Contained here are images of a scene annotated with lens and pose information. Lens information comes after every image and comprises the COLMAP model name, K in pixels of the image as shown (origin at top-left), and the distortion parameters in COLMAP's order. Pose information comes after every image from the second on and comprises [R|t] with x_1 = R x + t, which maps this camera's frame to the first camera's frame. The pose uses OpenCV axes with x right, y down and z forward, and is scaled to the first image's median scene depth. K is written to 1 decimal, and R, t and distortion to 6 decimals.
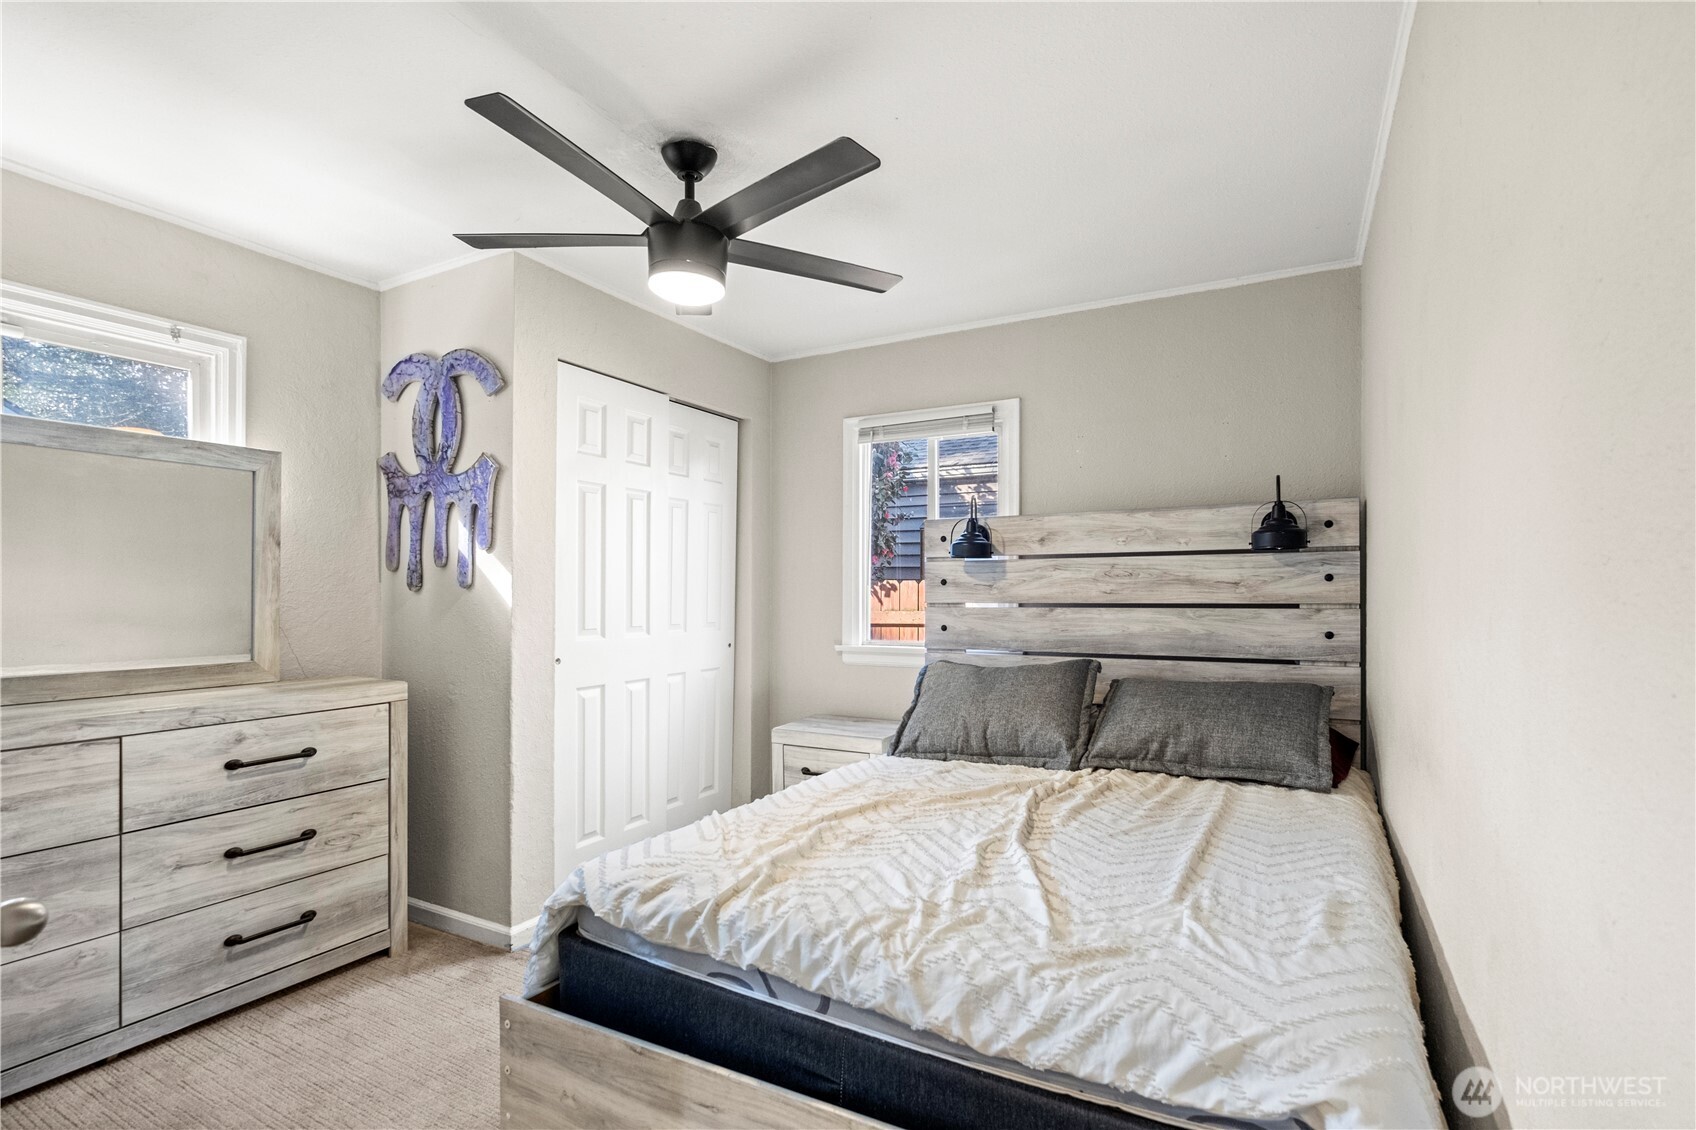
lens RADIAL K [[784.1, 0, 870.8], [0, 784.1, 598.0], [0, 0, 1]] dist [0.000330, 0.000120]
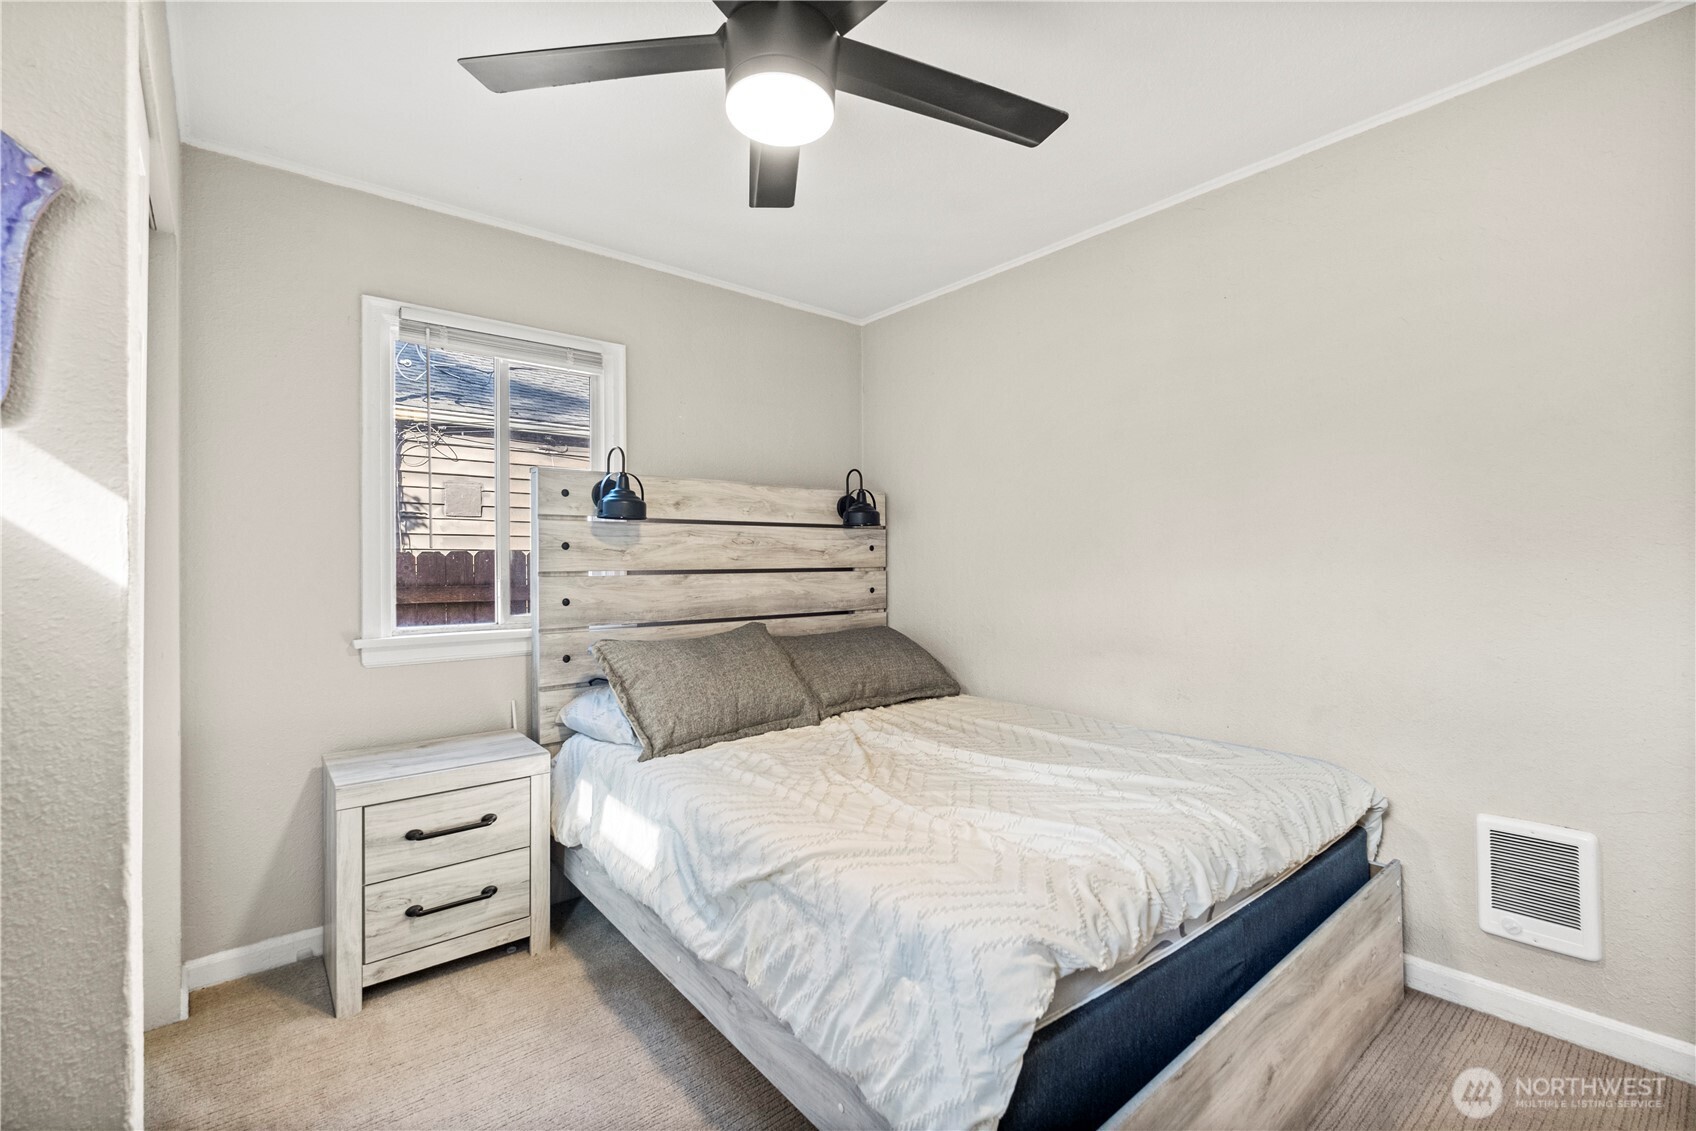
lens RADIAL K [[750.9, 0, 844.5], [0, 750.9, 556.8], [0, 0, 1]] dist [0.000233, 0.000123]
pose [[0.375613, 0.008693, 0.926736, -0.592150], [0.012228, 0.999822, -0.014335, 0.006708], [-0.926696, 0.016716, 0.375440, 0.500736]]
